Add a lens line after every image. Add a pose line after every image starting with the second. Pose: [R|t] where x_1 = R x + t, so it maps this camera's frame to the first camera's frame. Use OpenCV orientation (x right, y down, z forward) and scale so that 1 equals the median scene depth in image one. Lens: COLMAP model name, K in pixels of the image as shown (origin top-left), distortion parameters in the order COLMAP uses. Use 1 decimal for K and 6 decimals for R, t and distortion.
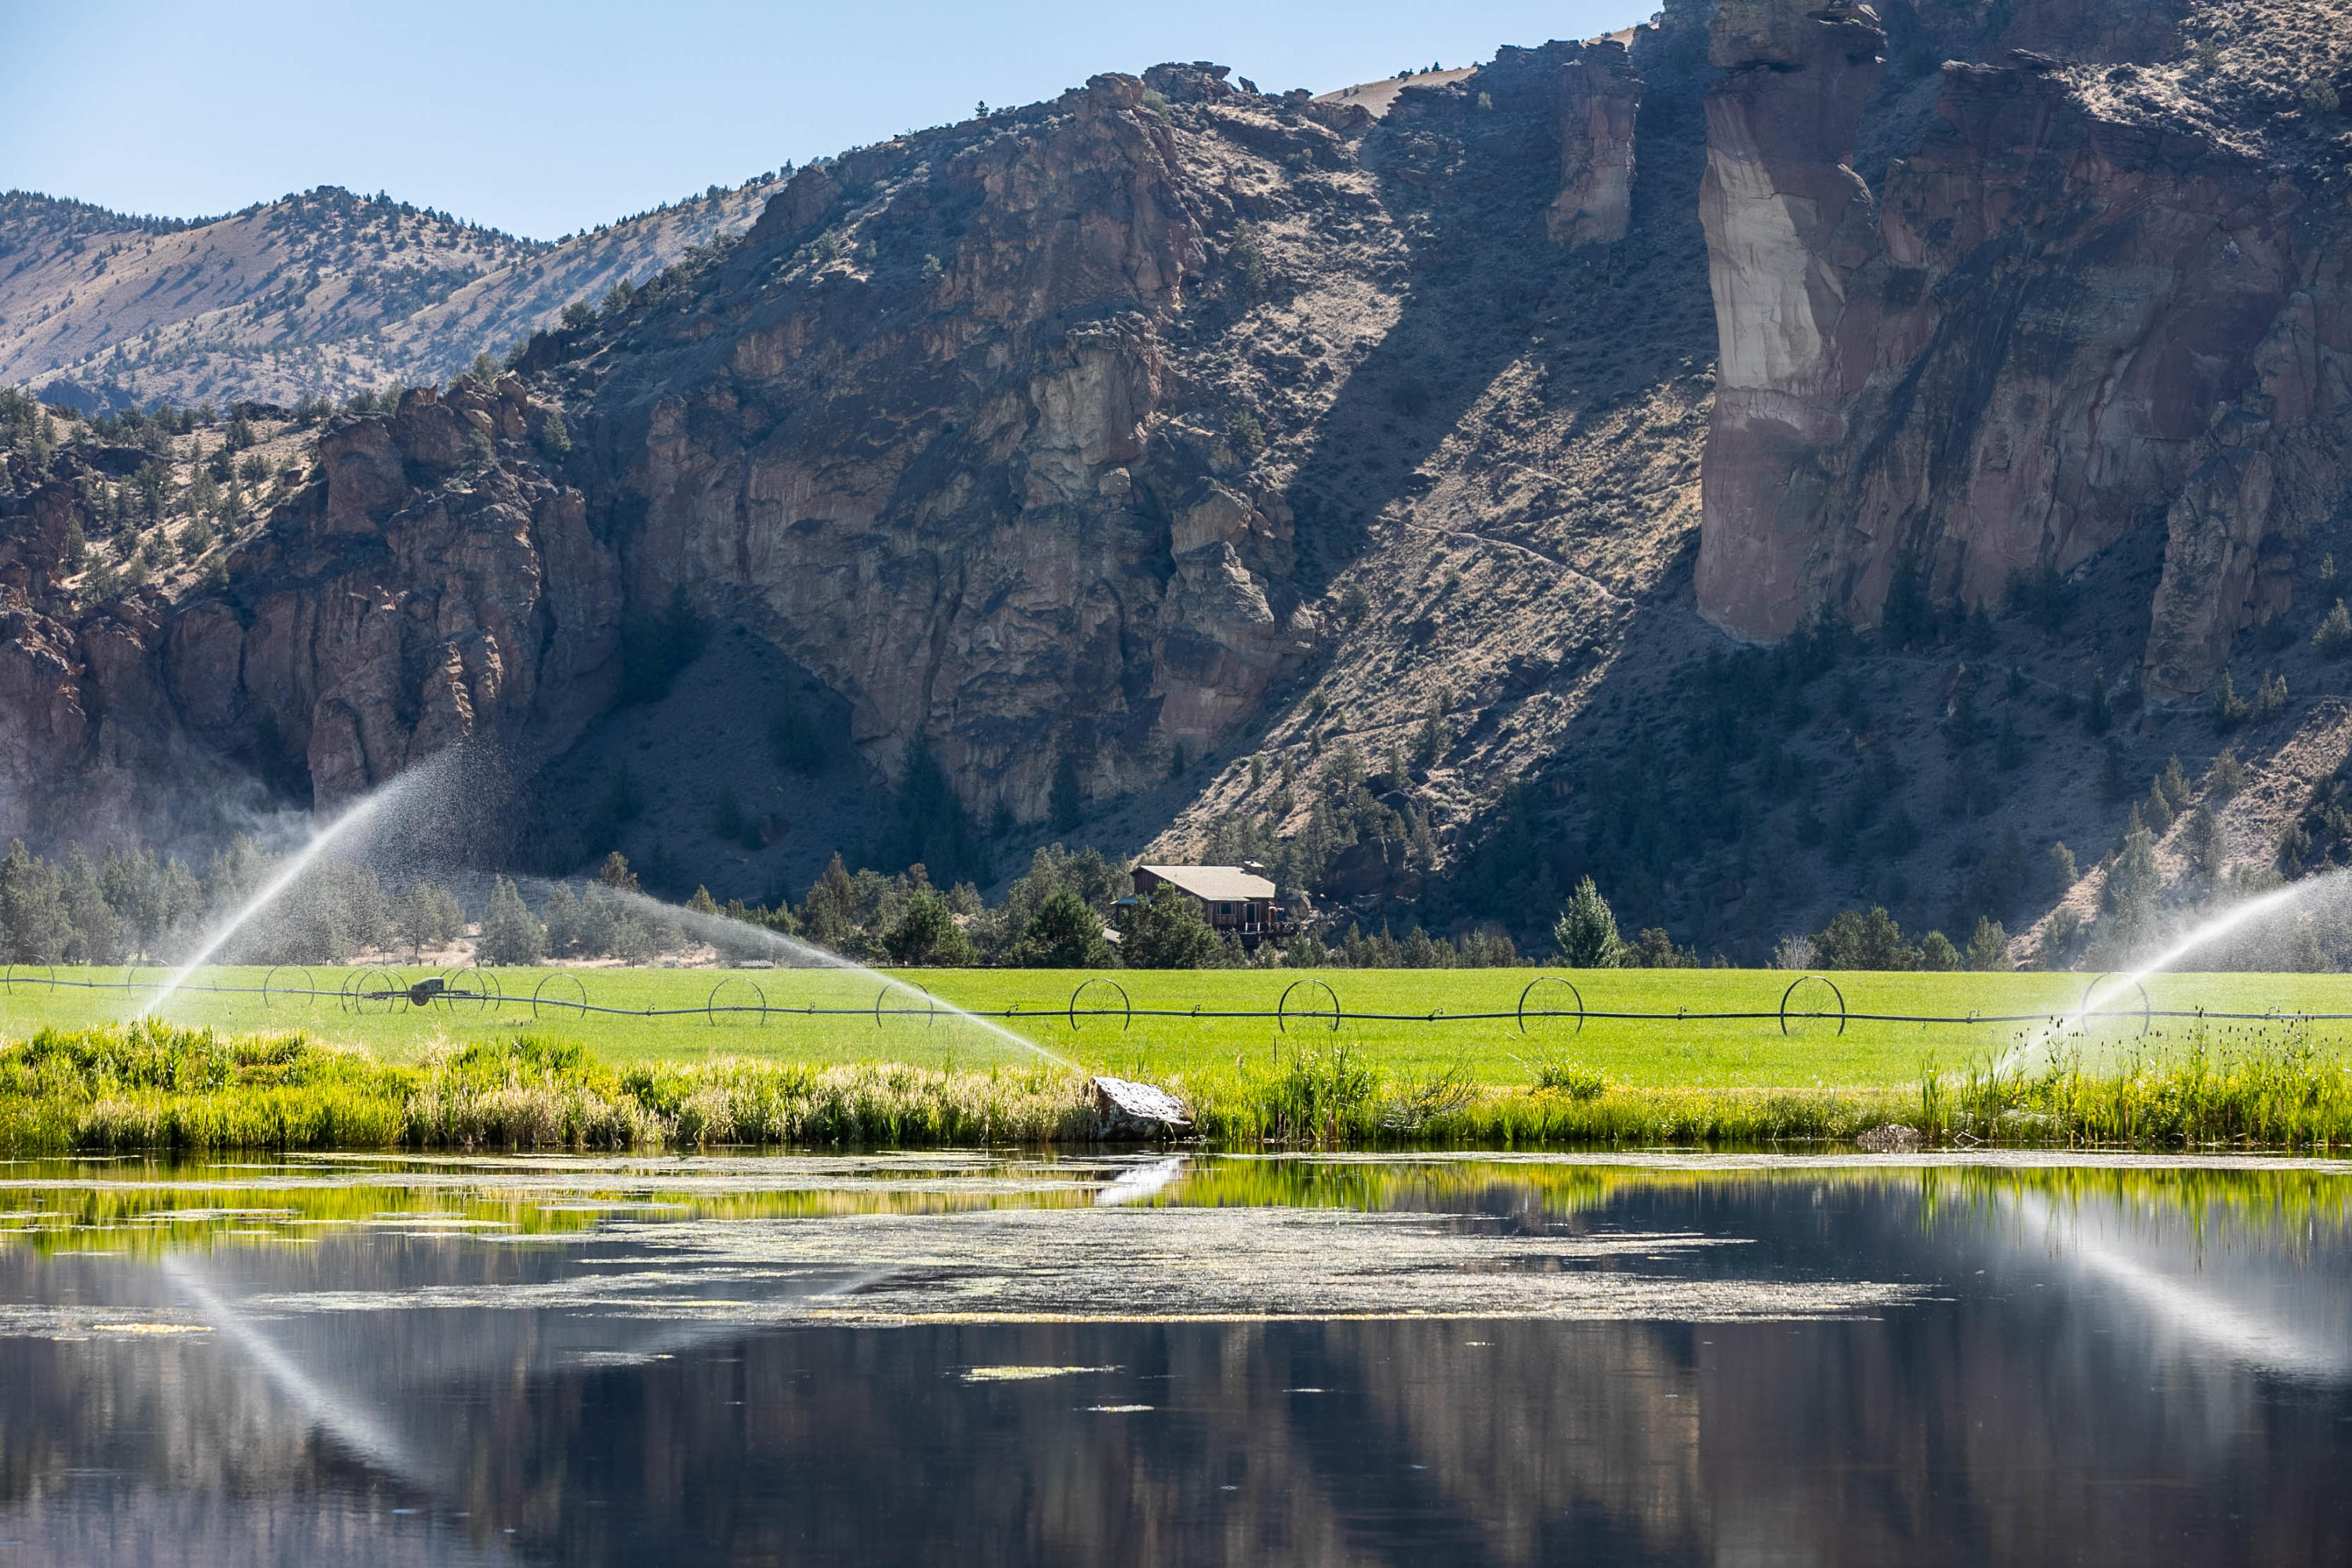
lens RADIAL K [[7971.0, 0, 1176.0], [0, 7971.0, 784.0], [0, 0, 1]] dist [-1.511069, 53.720031]
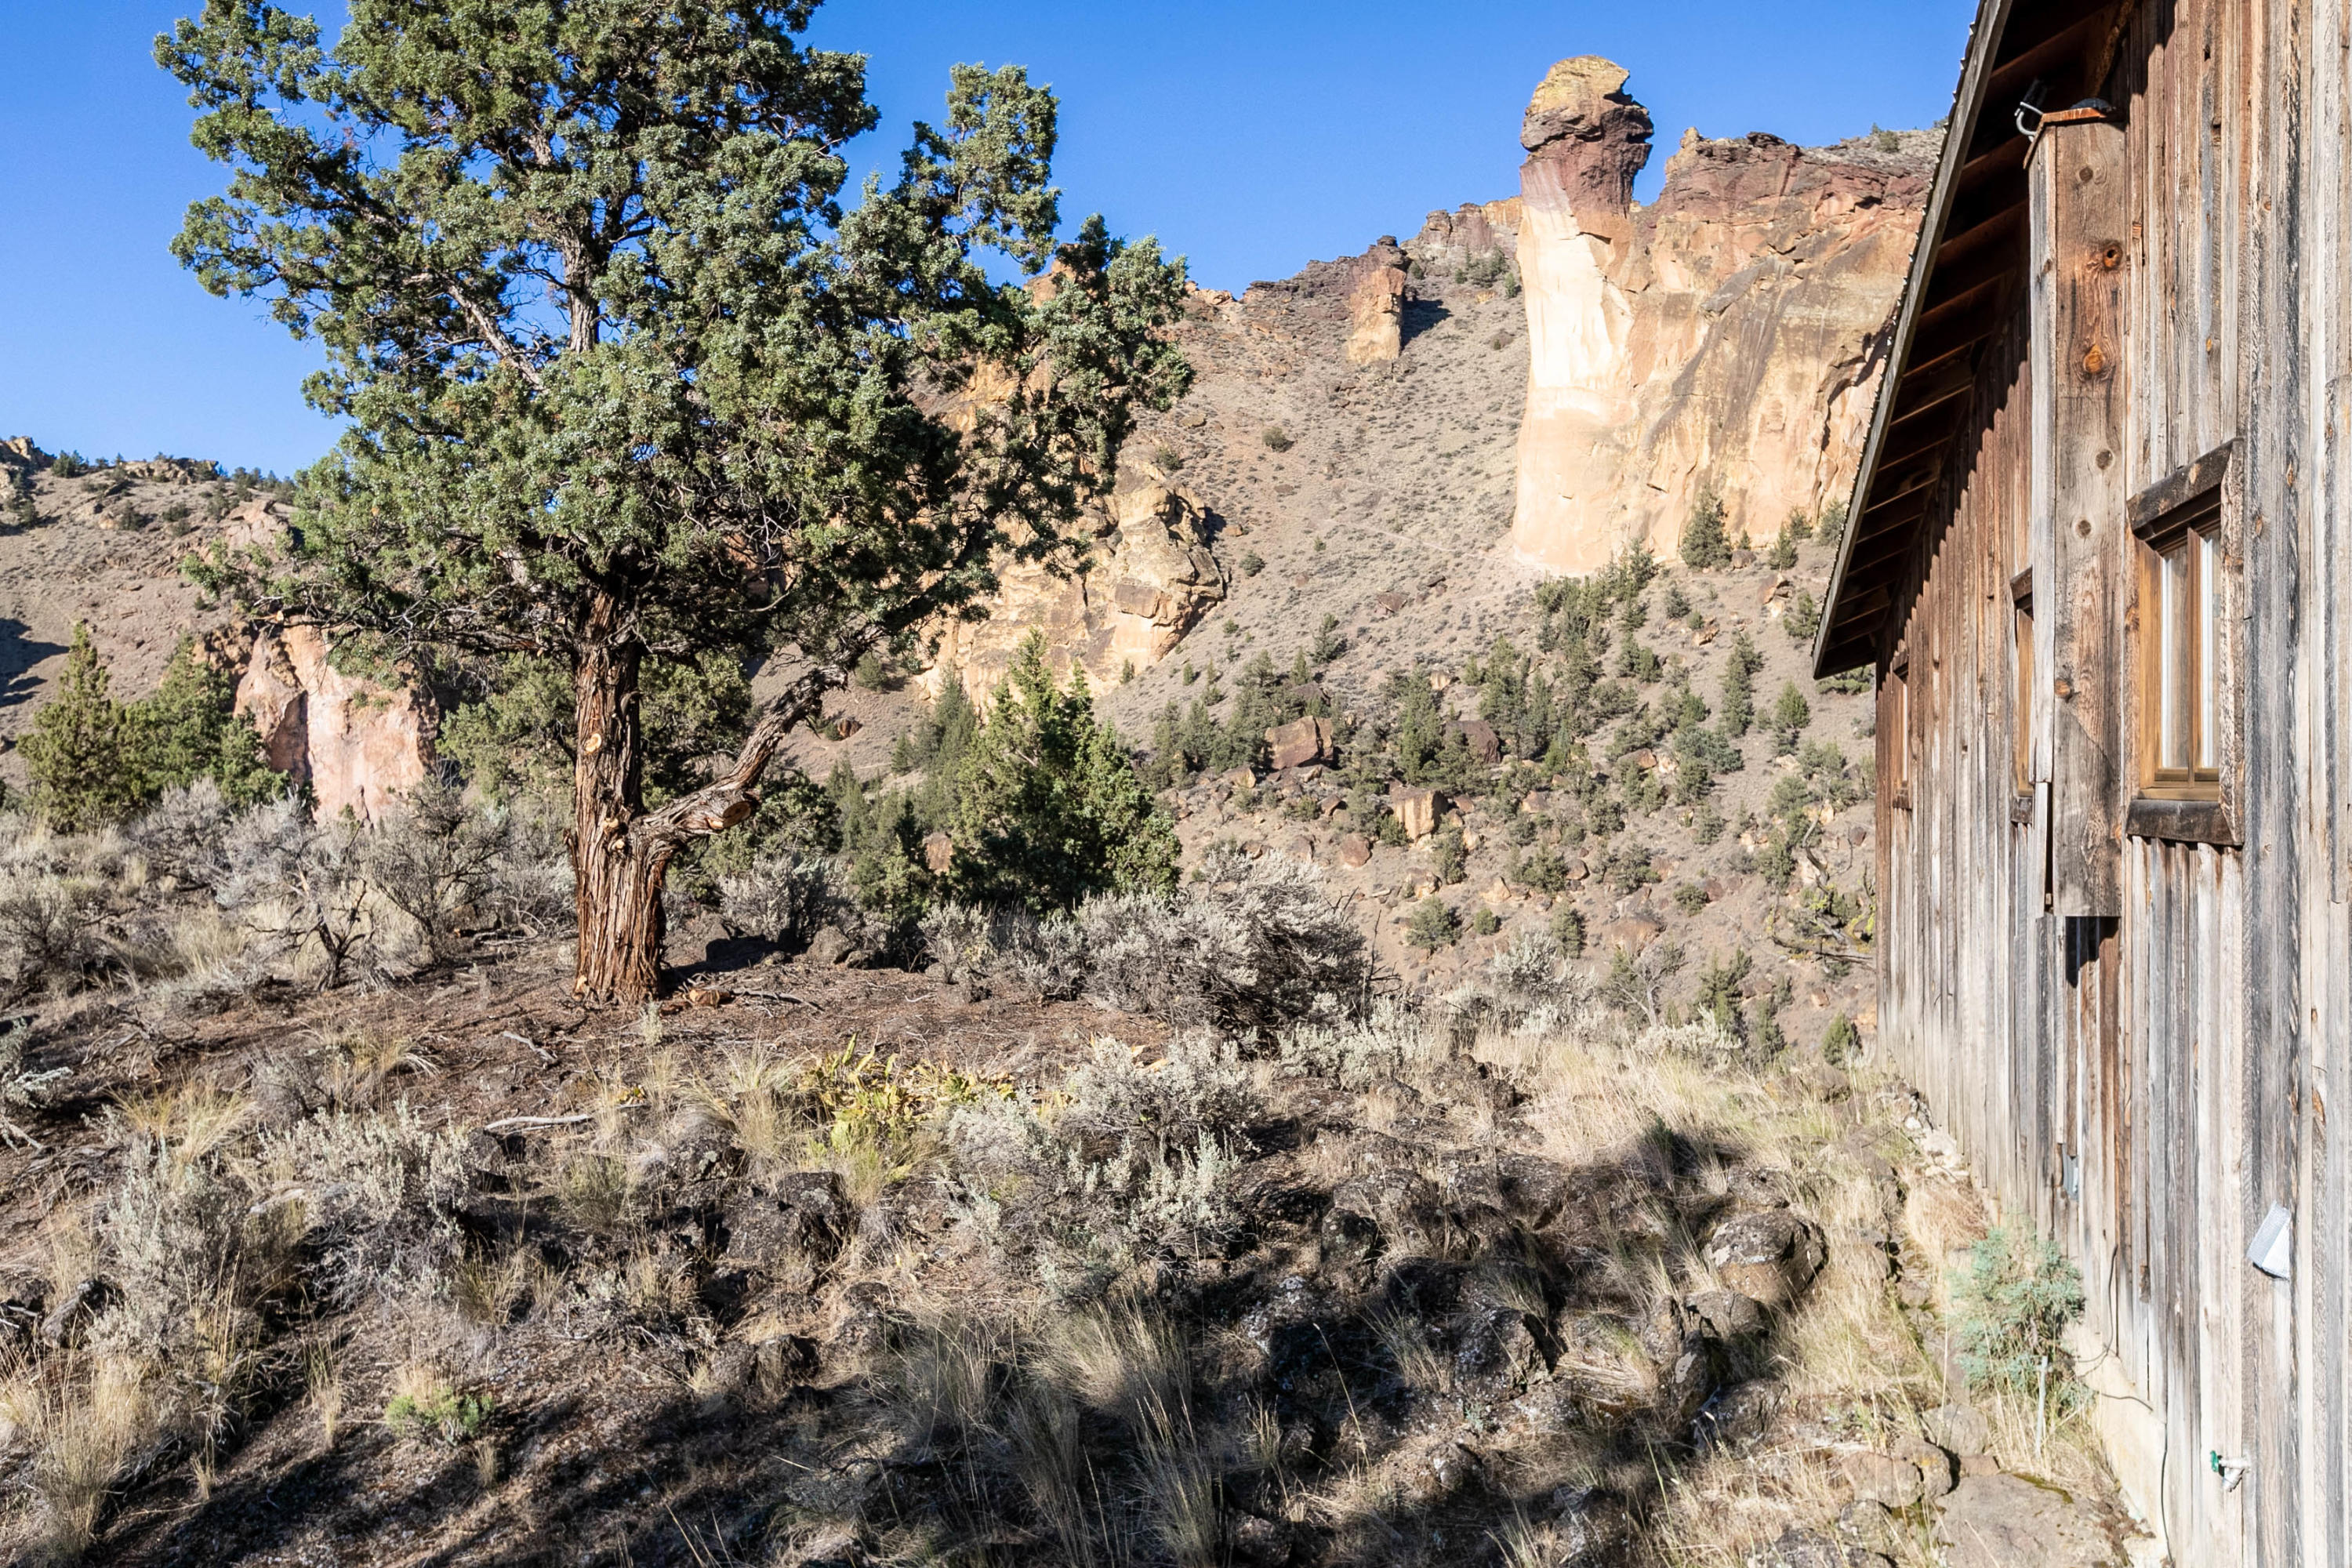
lens RADIAL K [[2503.2, 0, 1315.2], [0, 2503.2, 786.8], [0, 0, 1]] dist [-0.004095, -0.000262]
pose [[0.996410, -0.007849, 0.084300, -0.003644], [0.006115, 0.999765, 0.020799, 0.007653], [-0.084443, -0.020209, 0.996223, 0.535443]]
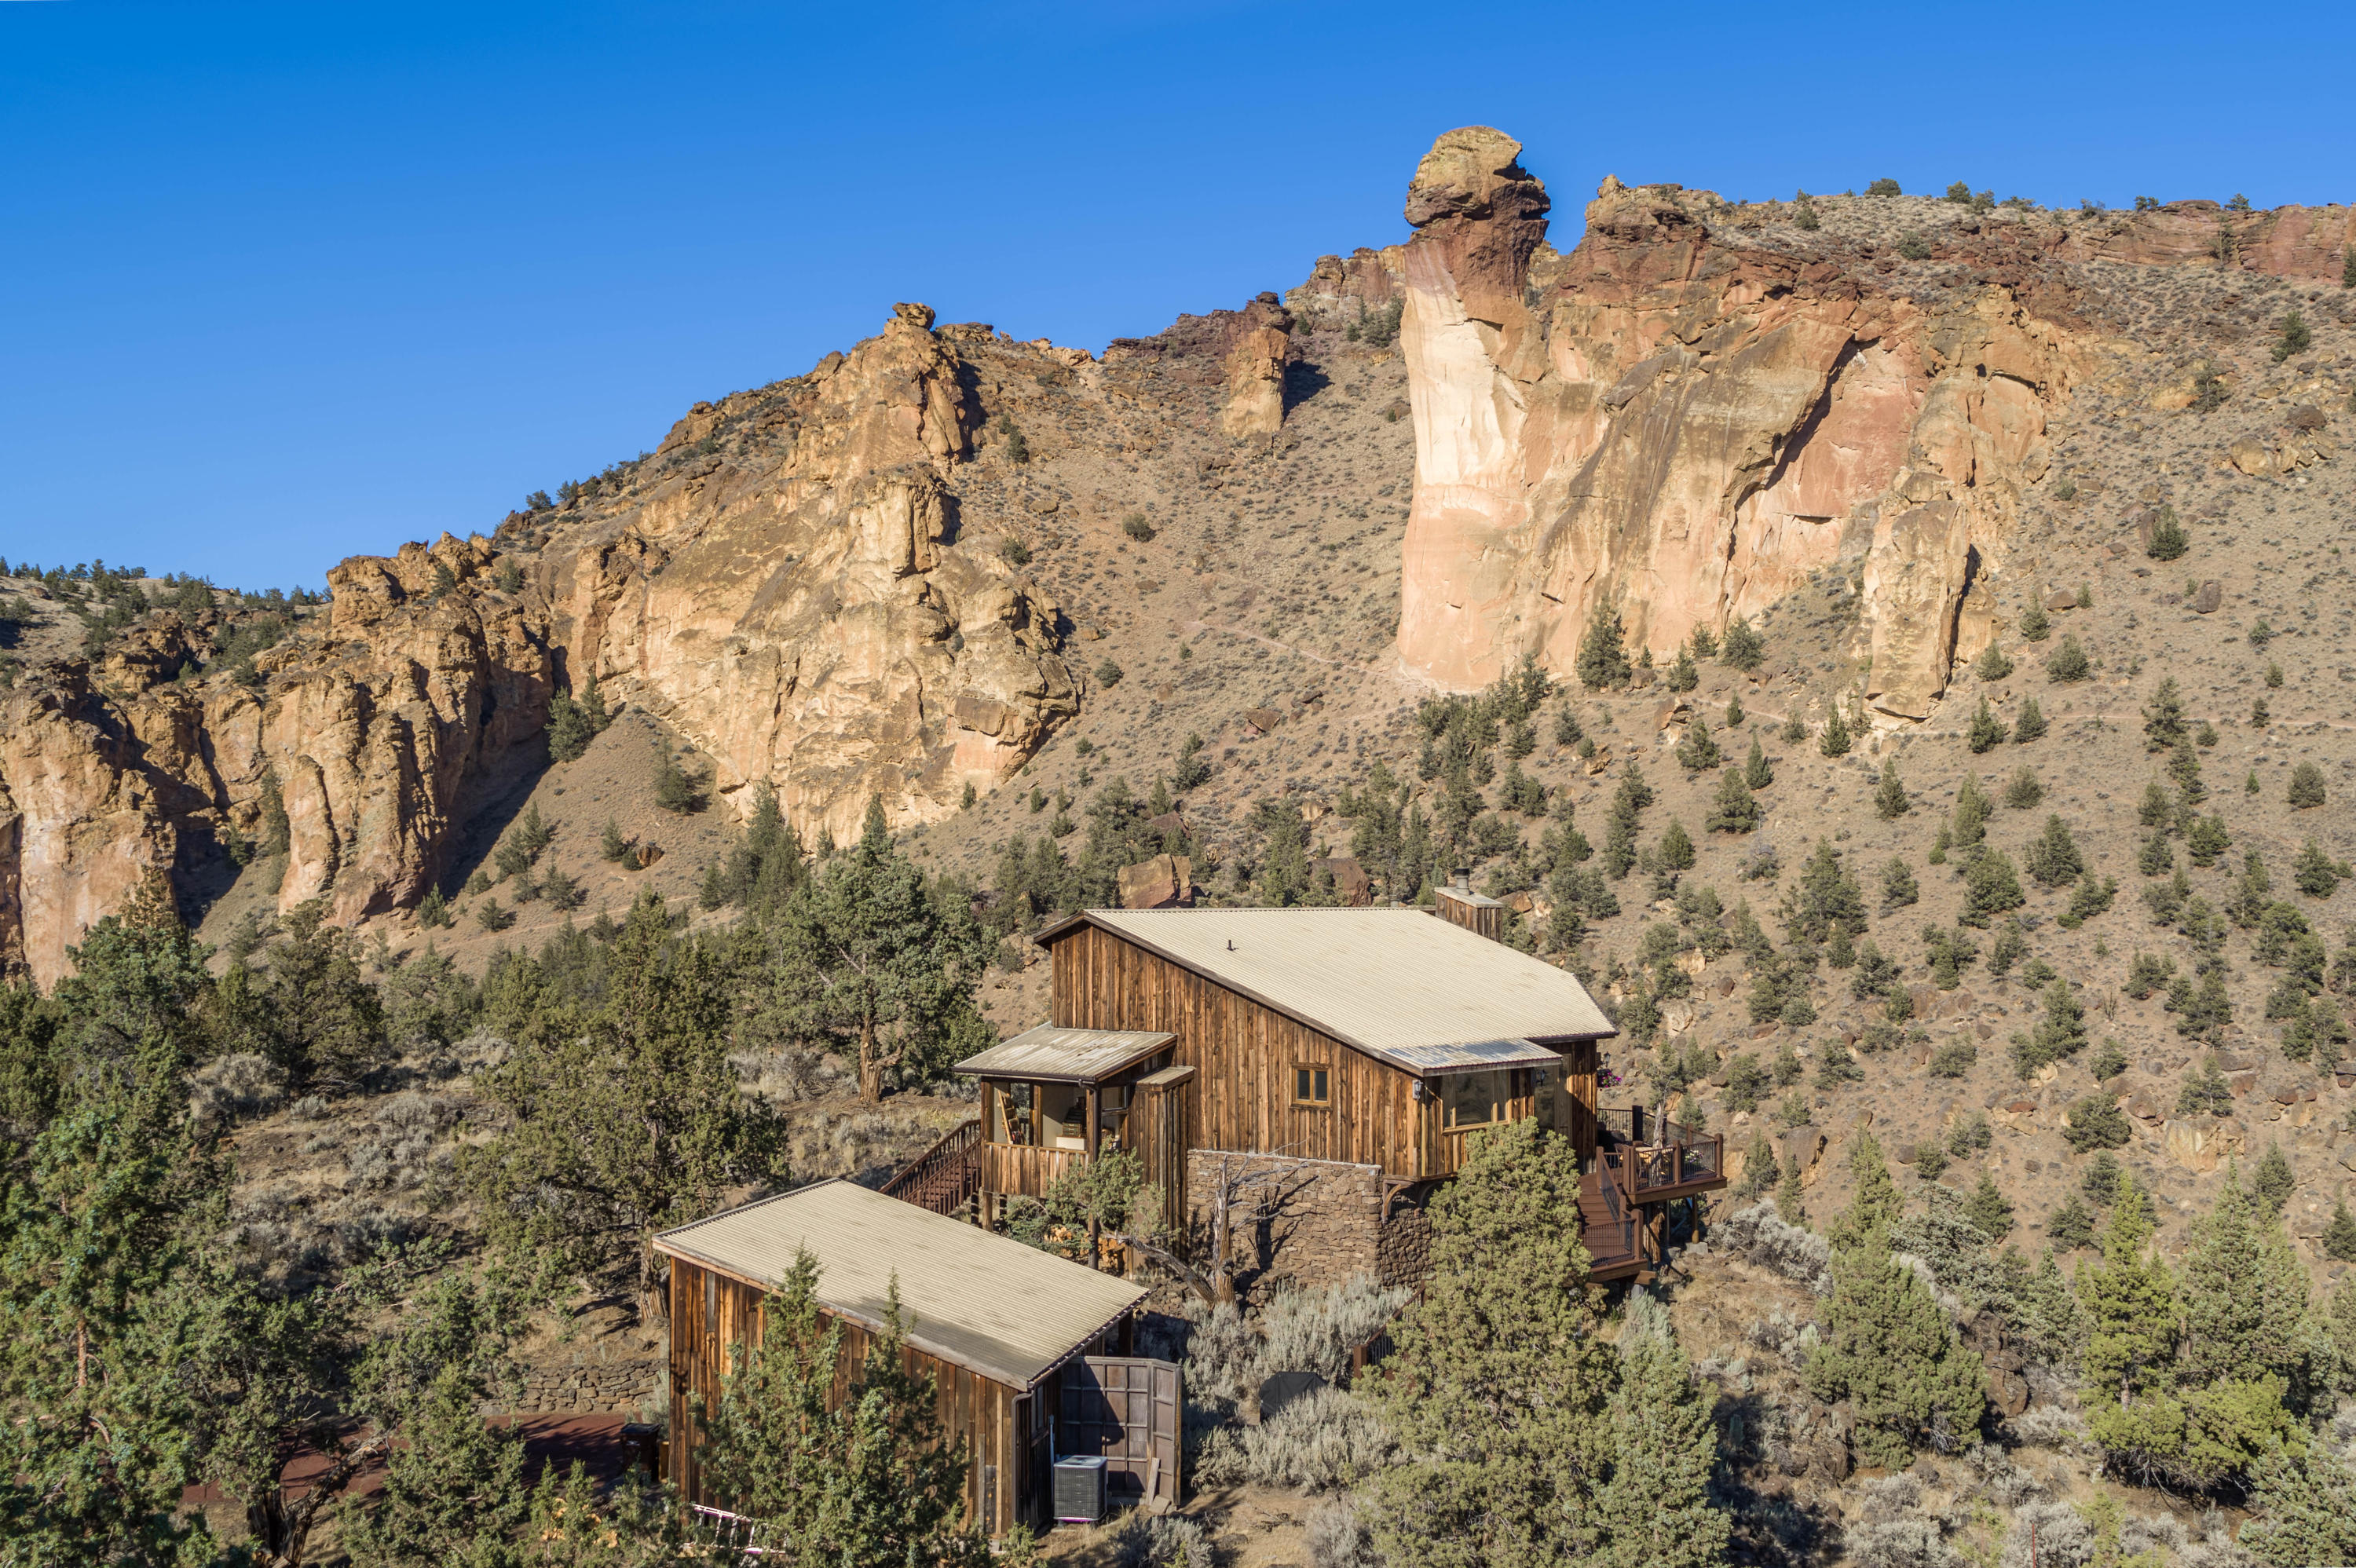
lens RADIAL K [[3121.6, 0, 1316.4], [0, 3121.6, 734.6], [0, 0, 1]] dist [0.005625, 0.047595]
pose [[0.992598, -0.000963, 0.121445, -0.004482], [0.005095, 0.999418, -0.033717, 0.003936], [-0.121342, 0.034086, 0.992025, 0.487208]]
